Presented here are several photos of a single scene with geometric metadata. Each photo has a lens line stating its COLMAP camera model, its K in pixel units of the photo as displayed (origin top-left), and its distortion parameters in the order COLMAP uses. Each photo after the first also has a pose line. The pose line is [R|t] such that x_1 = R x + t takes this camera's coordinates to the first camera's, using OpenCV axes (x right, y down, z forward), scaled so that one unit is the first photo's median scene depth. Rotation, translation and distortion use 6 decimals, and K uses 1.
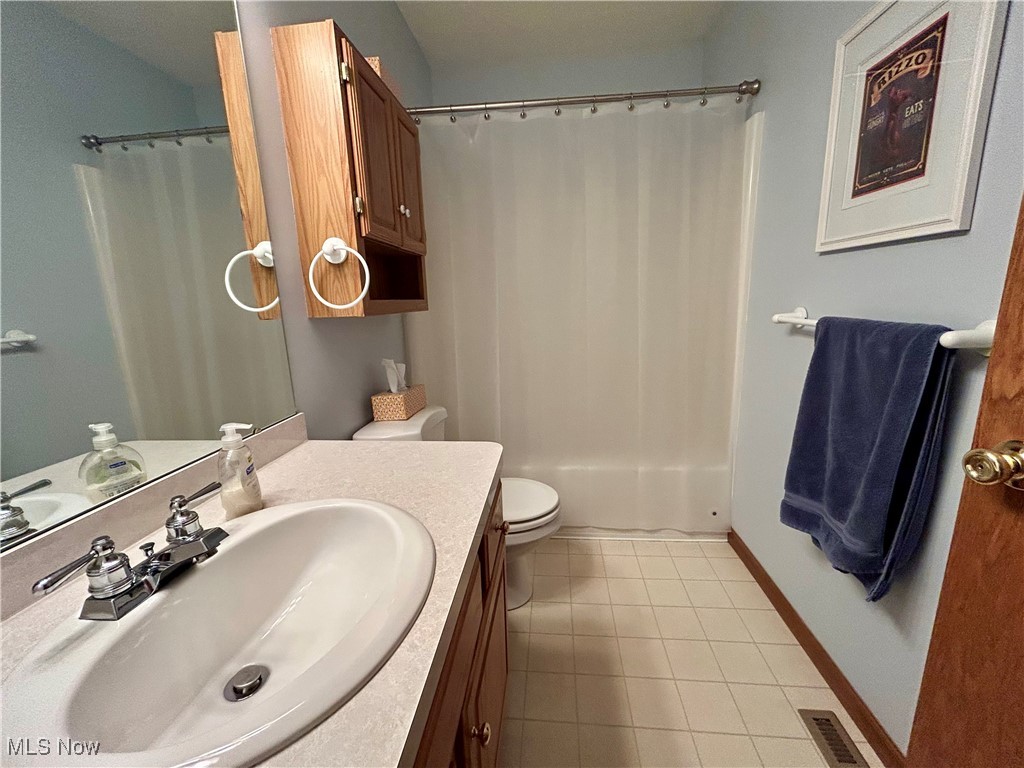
lens RADIAL K [[415.0, 0, 514.1], [0, 415.0, 382.0], [0, 0, 1]] dist [-0.001486, 0.001207]
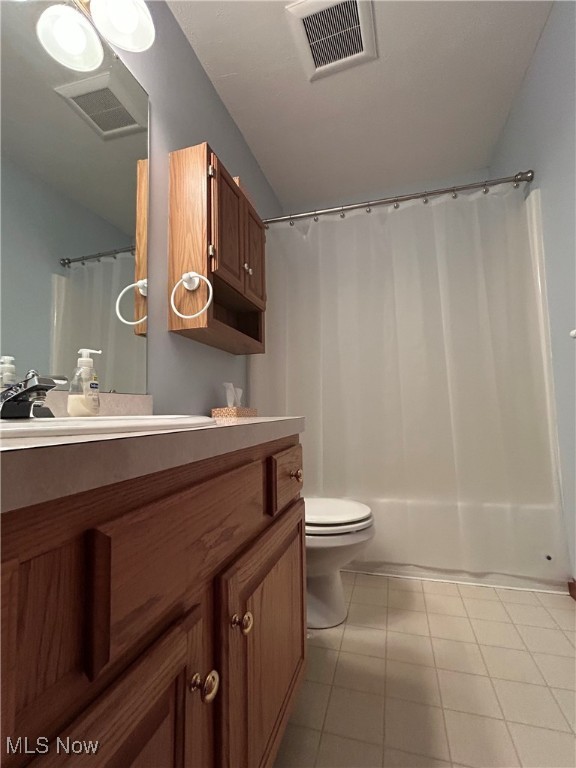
lens RADIAL K [[349.7, 0, 290.3], [0, 349.7, 383.5], [0, 0, 1]] dist [0.002959, 0.000462]
pose [[0.981791, -0.003281, -0.189934, 0.072460], [-0.048256, 0.962744, -0.266075, 0.203371], [0.183730, 0.270396, 0.945055, 0.039088]]
